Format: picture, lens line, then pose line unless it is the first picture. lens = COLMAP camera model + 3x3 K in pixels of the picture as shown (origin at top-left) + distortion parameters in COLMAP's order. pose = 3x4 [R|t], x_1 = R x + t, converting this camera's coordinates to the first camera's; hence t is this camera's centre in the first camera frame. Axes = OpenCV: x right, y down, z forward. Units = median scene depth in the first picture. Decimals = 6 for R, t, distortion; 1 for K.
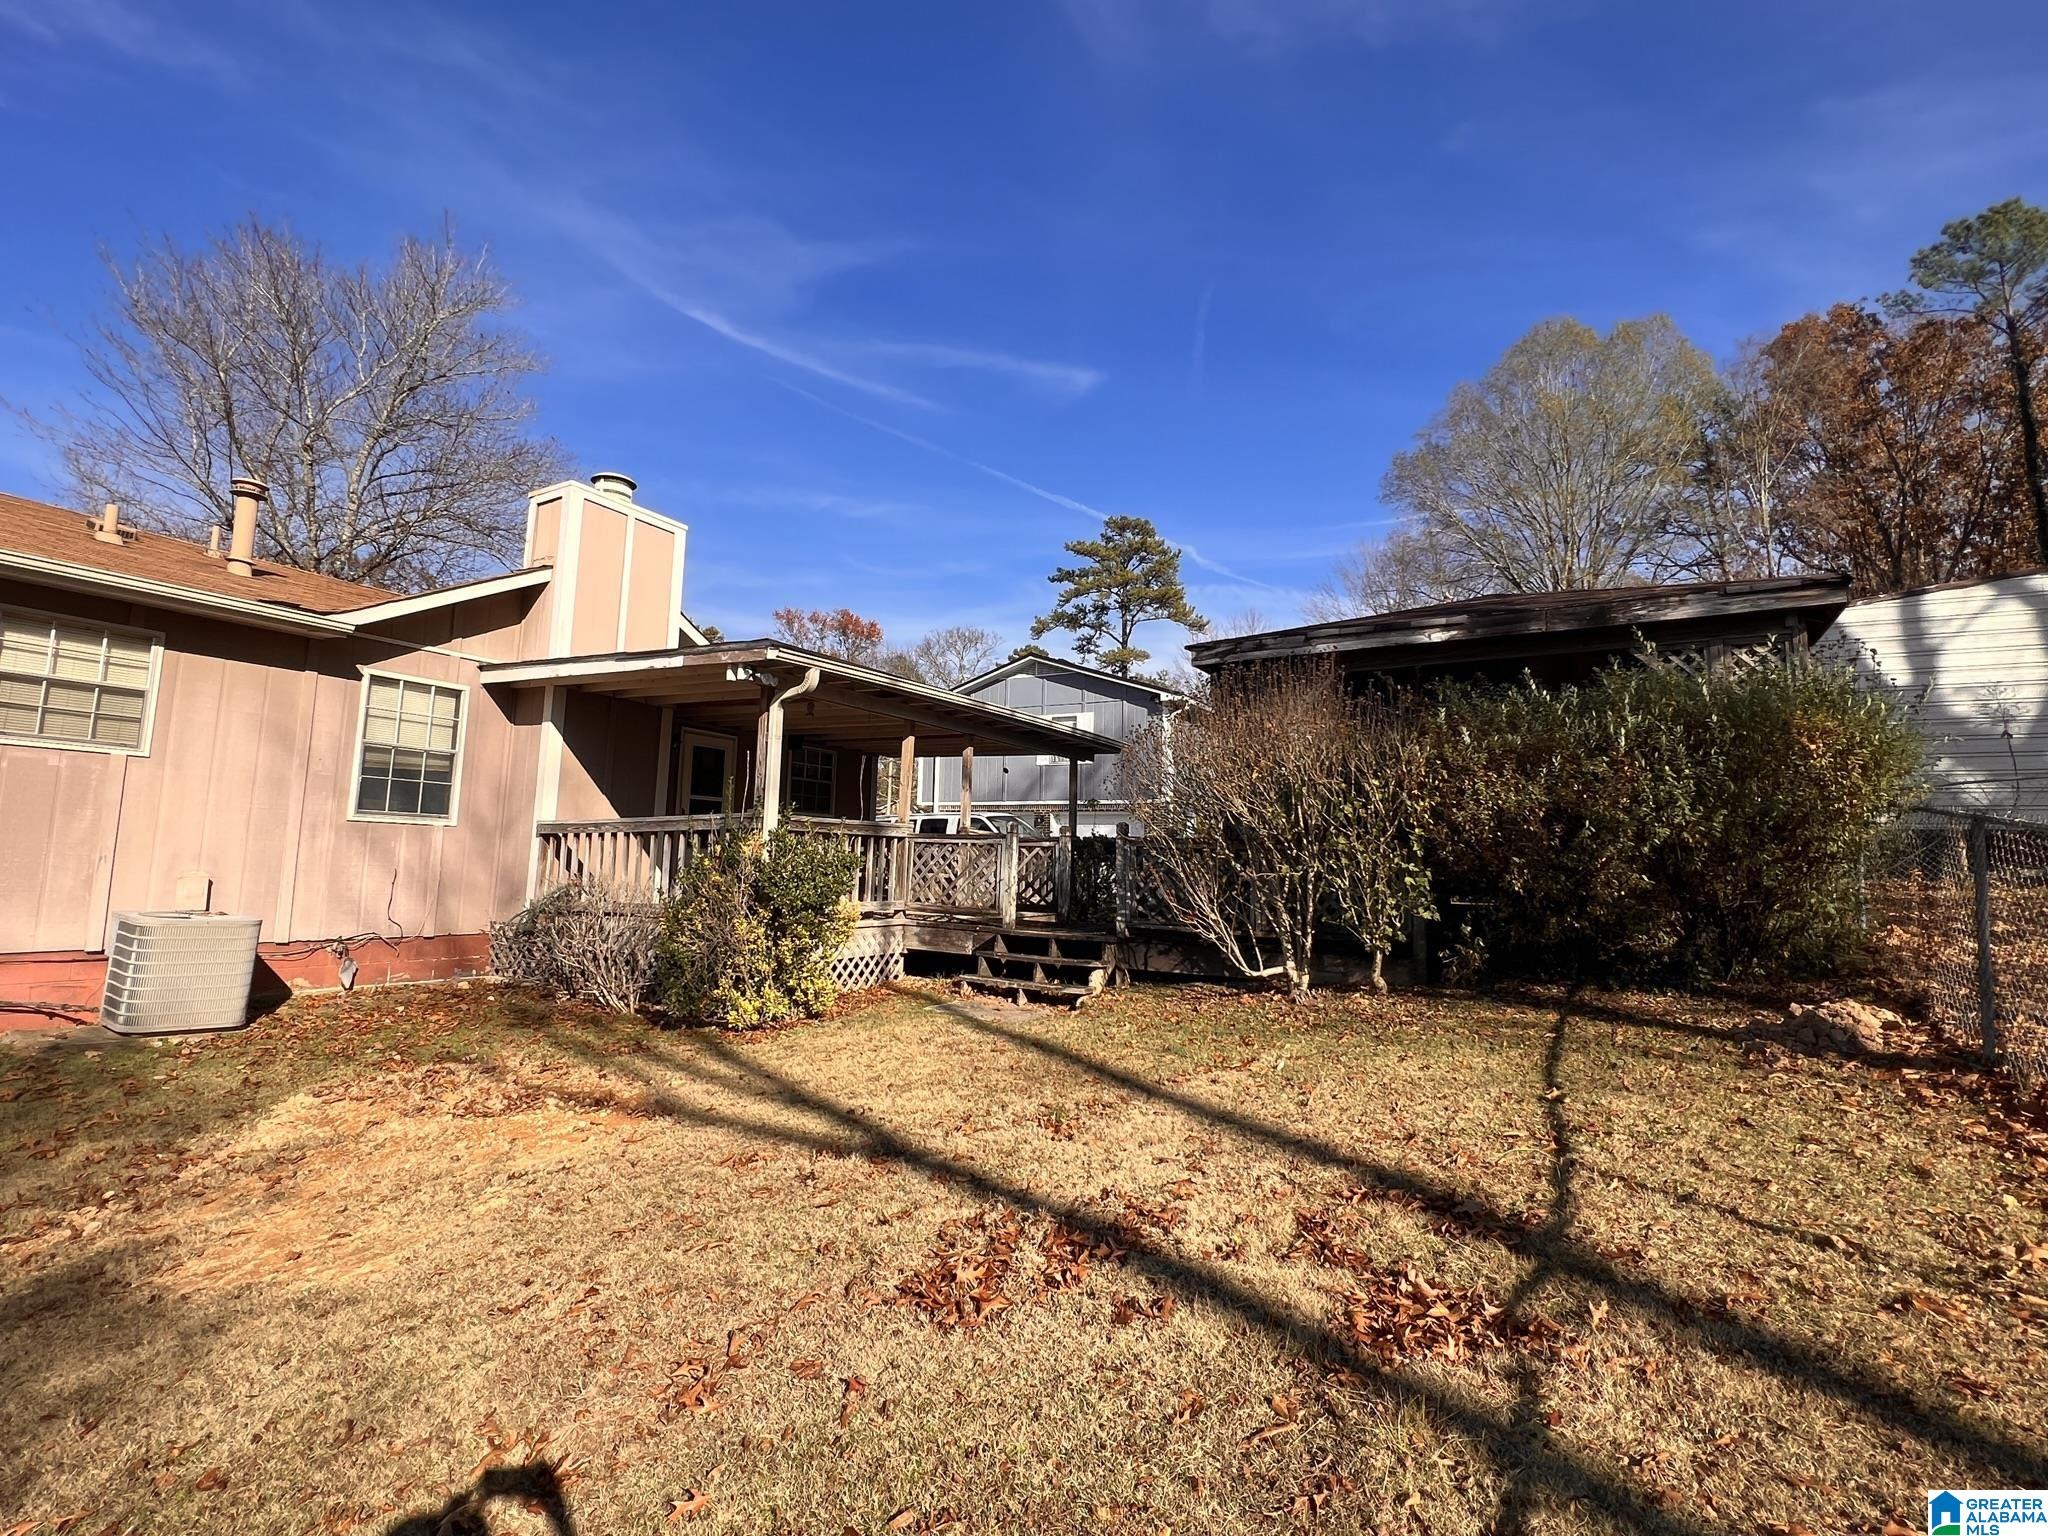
lens RADIAL K [[941.2, 0, 1024.0], [0, 941.2, 768.0], [0, 0, 1]] dist [-0.015137, -0.000086]
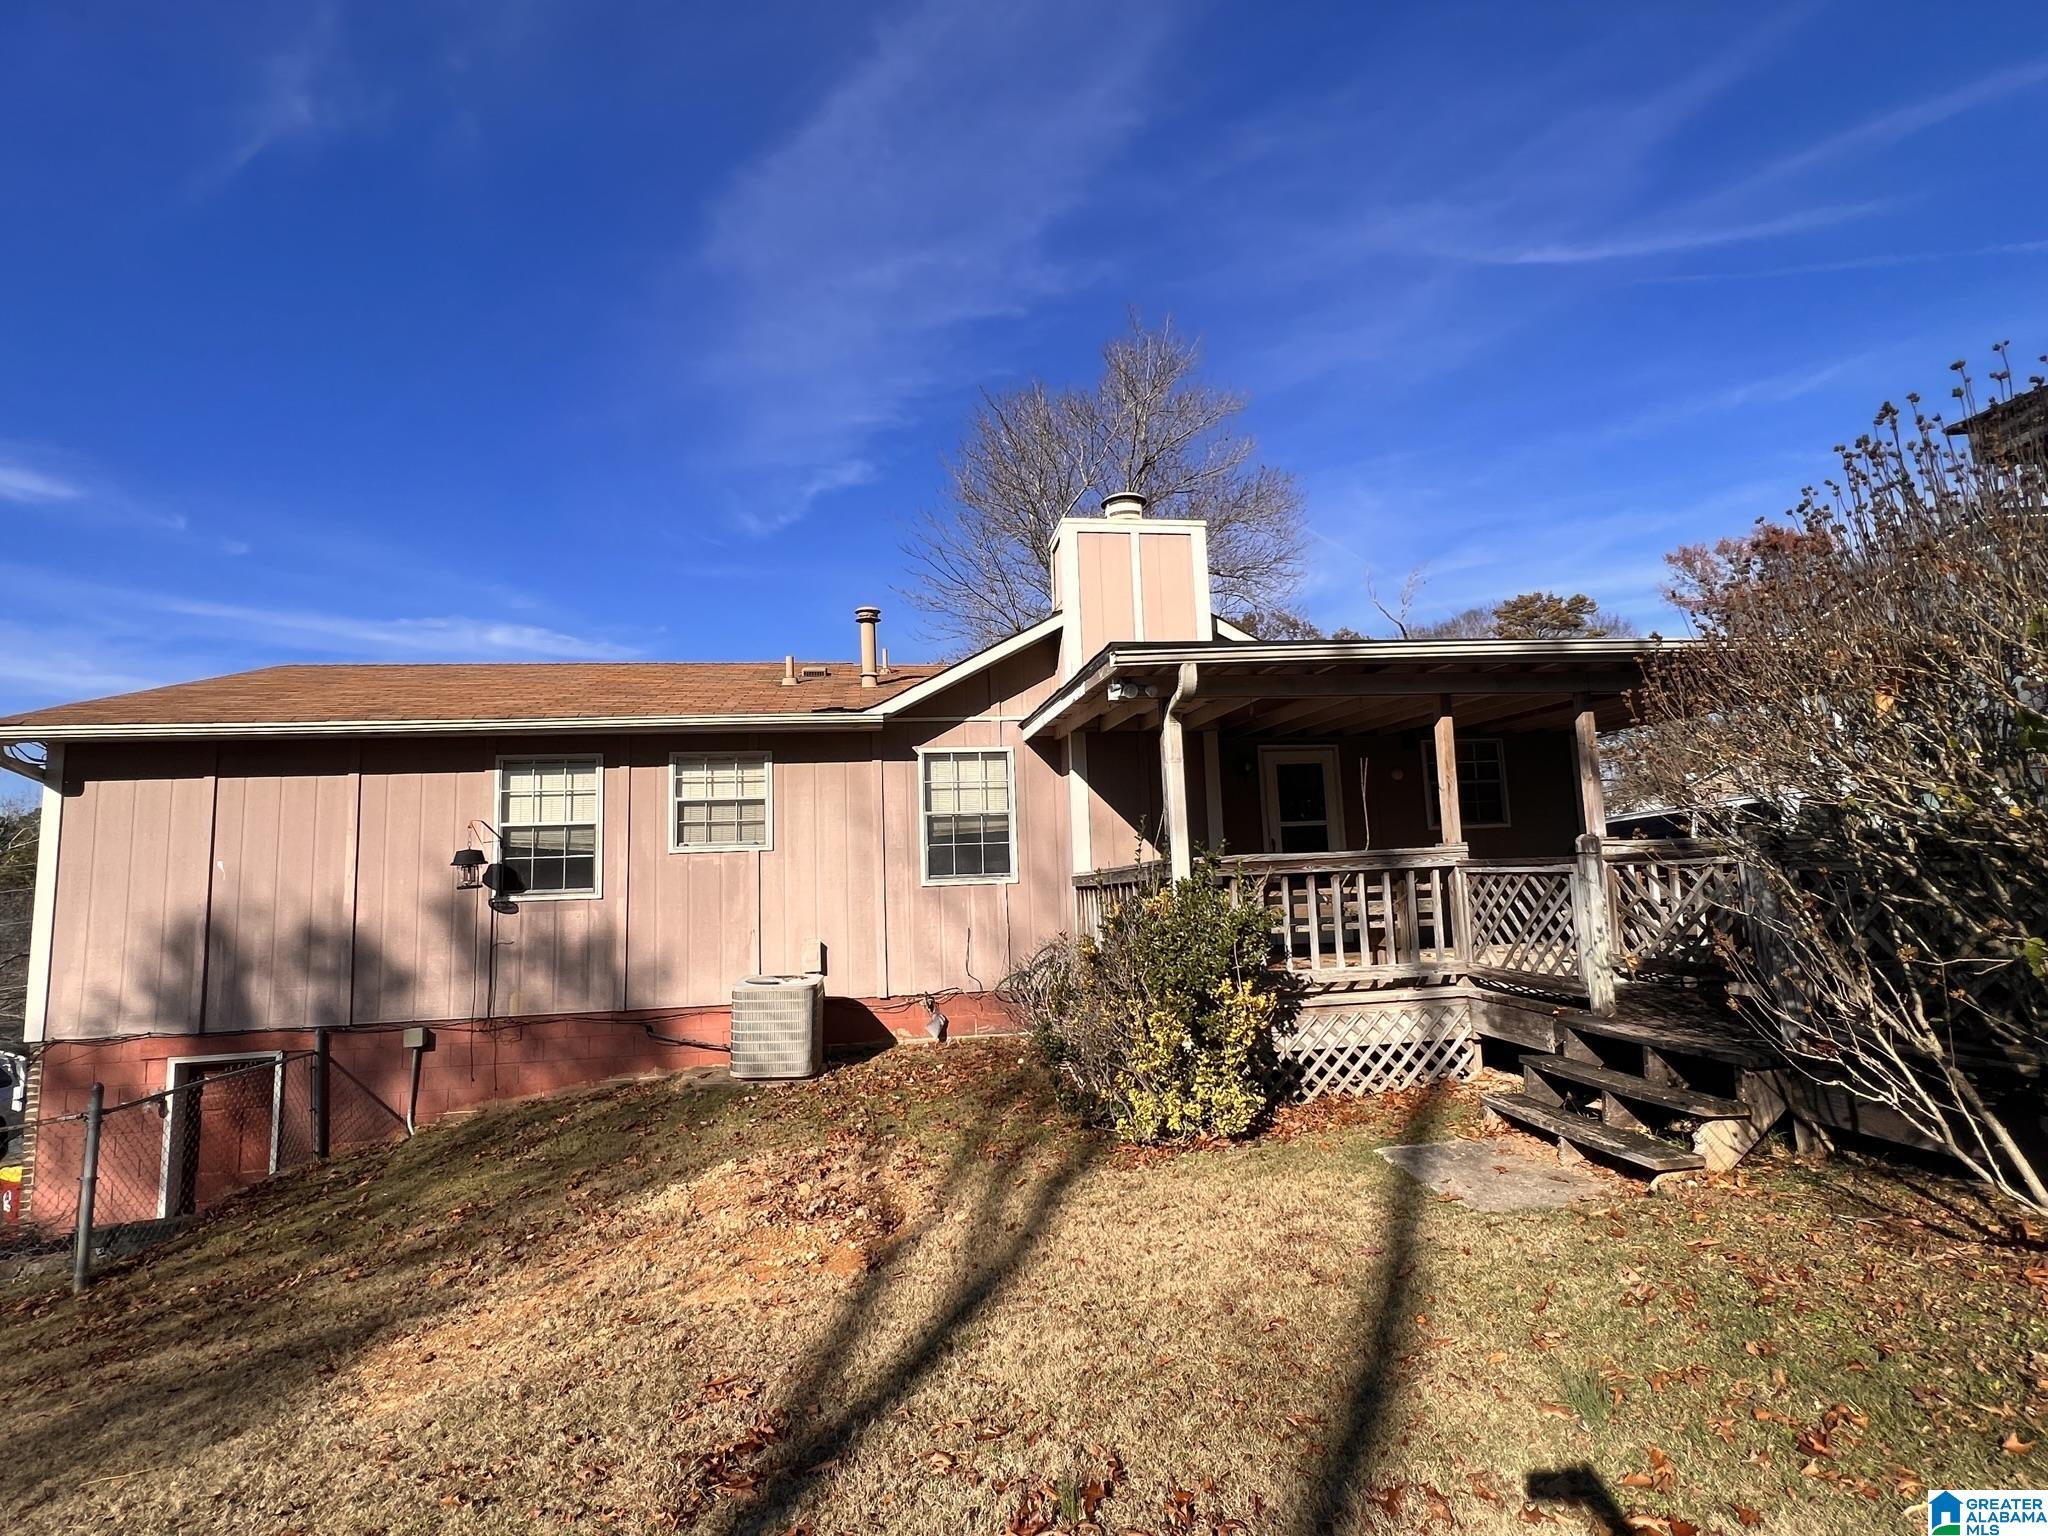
lens RADIAL K [[966.2, 0, 1024.0], [0, 966.2, 768.0], [0, 0, 1]] dist [0.032959, -0.022994]
pose [[0.629911, -0.138155, -0.764281, 0.240196], [0.134757, 0.988568, -0.067633, 0.010404], [0.764888, -0.060390, 0.641327, 0.343167]]
